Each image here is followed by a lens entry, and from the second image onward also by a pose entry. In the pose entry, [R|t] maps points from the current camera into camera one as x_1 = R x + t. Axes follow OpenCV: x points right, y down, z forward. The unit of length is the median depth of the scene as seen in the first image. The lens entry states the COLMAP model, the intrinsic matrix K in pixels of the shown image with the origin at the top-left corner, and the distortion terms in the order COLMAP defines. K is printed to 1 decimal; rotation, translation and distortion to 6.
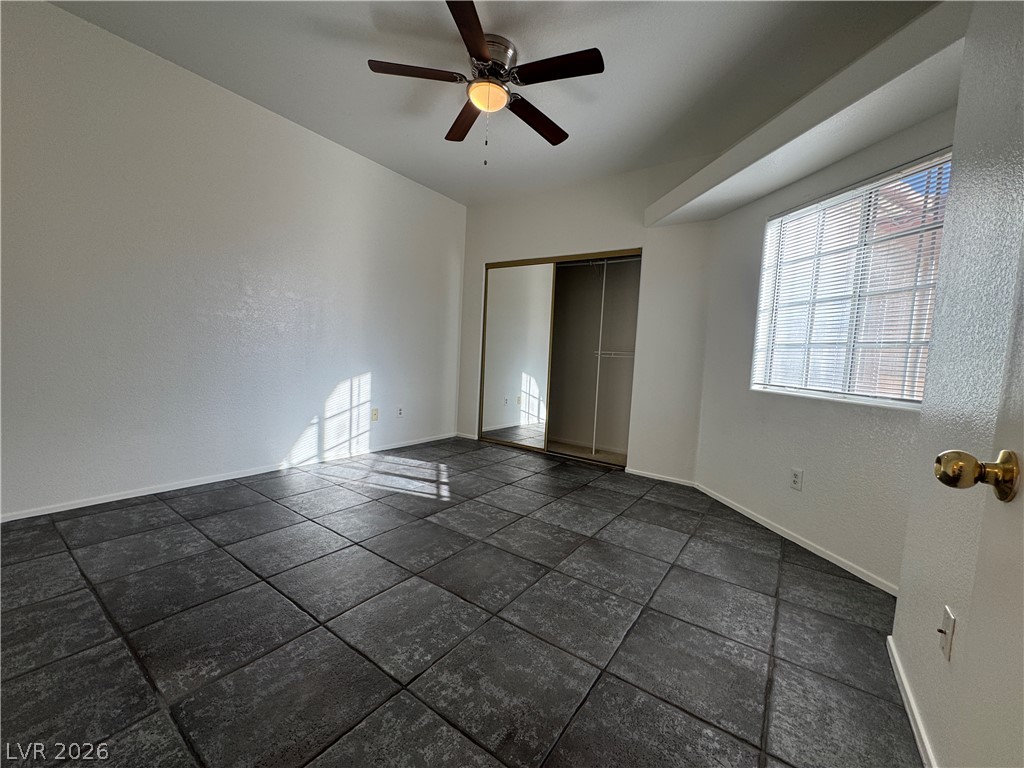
lens RADIAL K [[406.9, 0, 512.0], [0, 406.9, 384.0], [0, 0, 1]] dist [-0.006949, 0.000343]
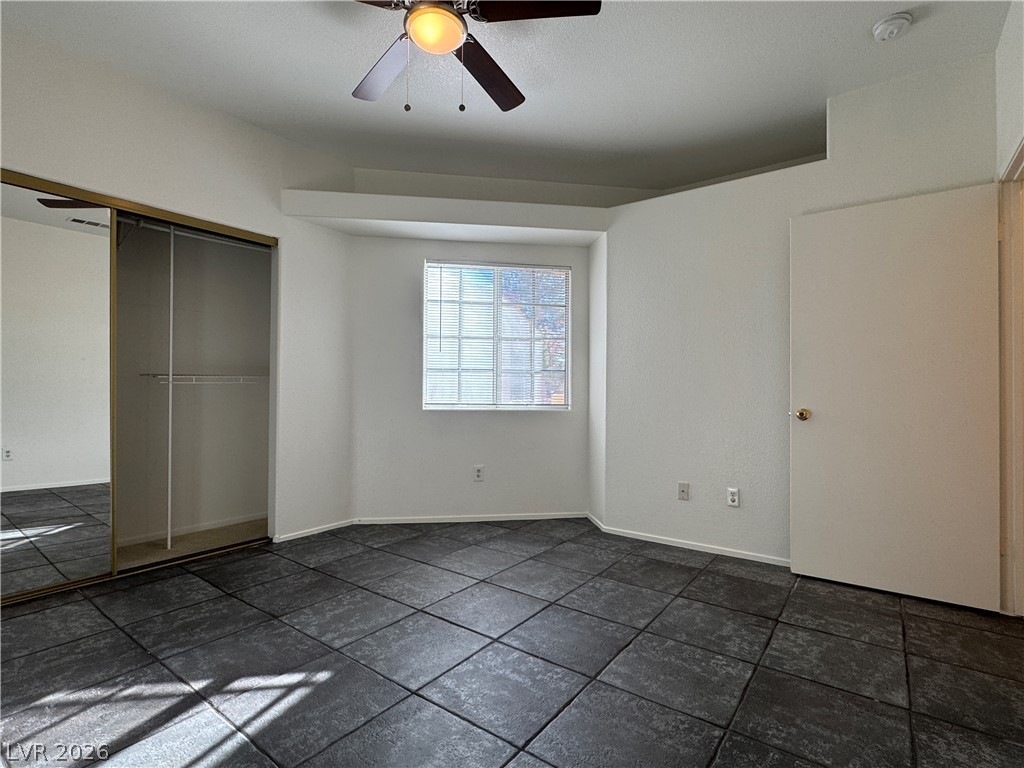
lens RADIAL K [[508.1, 0, 505.7], [0, 508.1, 381.8], [0, 0, 1]] dist [-0.002048, 0.000469]
pose [[0.029898, -0.040154, 0.998746, -0.785925], [0.065994, 0.997092, 0.038112, -0.099427], [-0.997372, 0.064772, 0.032461, 0.722069]]
